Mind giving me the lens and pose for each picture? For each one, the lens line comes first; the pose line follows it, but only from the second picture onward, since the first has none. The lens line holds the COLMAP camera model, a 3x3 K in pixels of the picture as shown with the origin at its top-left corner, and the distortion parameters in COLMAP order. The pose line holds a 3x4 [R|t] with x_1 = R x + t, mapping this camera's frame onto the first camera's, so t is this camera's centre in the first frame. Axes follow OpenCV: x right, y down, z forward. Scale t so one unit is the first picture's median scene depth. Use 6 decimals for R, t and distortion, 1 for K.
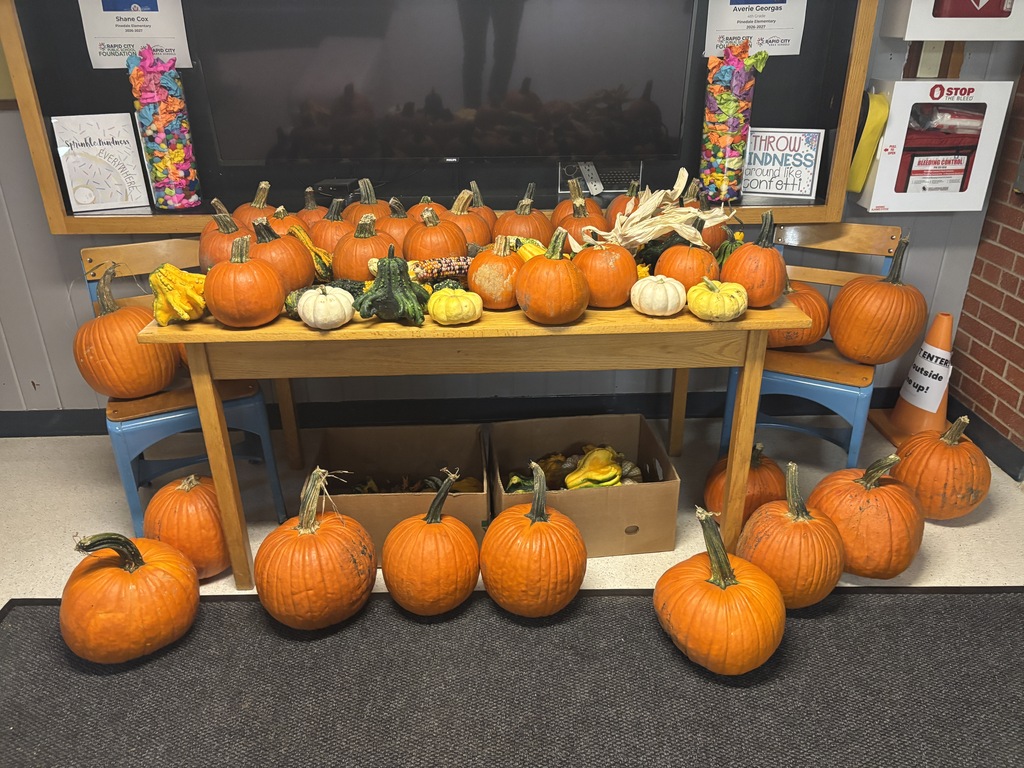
lens RADIAL K [[769.1, 0, 517.8], [0, 769.1, 387.6], [0, 0, 1]] dist [-0.010996, 0.000799]
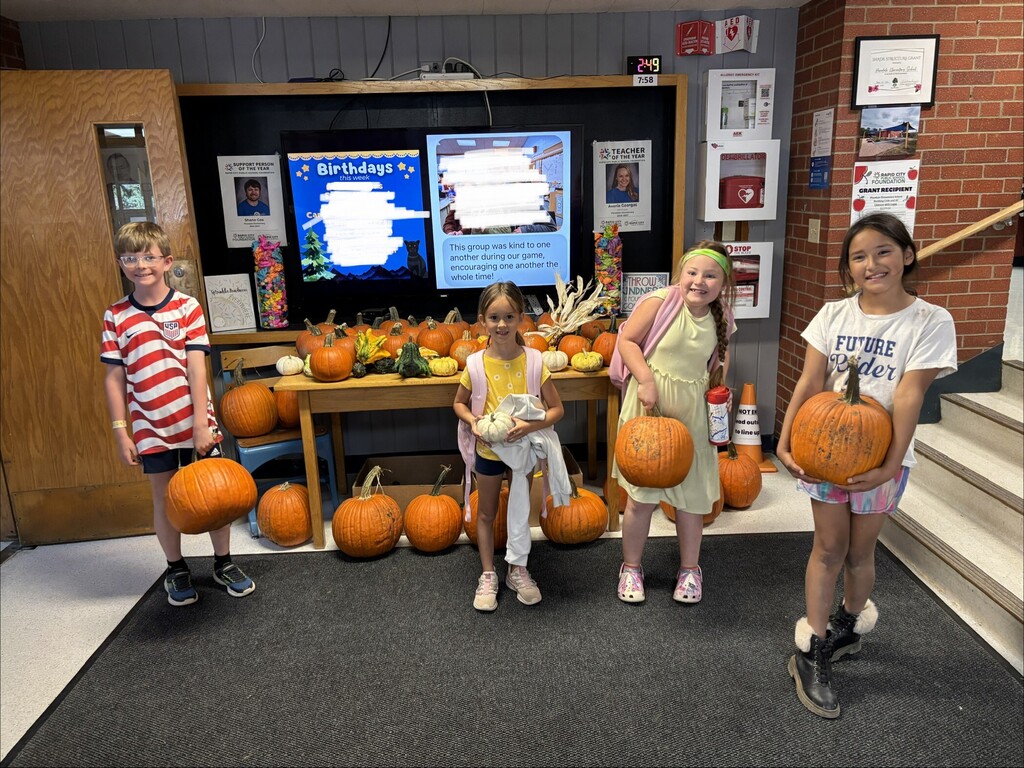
lens RADIAL K [[761.1, 0, 511.7], [0, 761.1, 381.5], [0, 0, 1]] dist [0.011729, 0.000965]
pose [[0.999636, -0.025627, 0.008482, 0.044317], [0.026796, 0.980013, -0.197120, 0.219503], [-0.003261, 0.197275, 0.980343, -0.592920]]
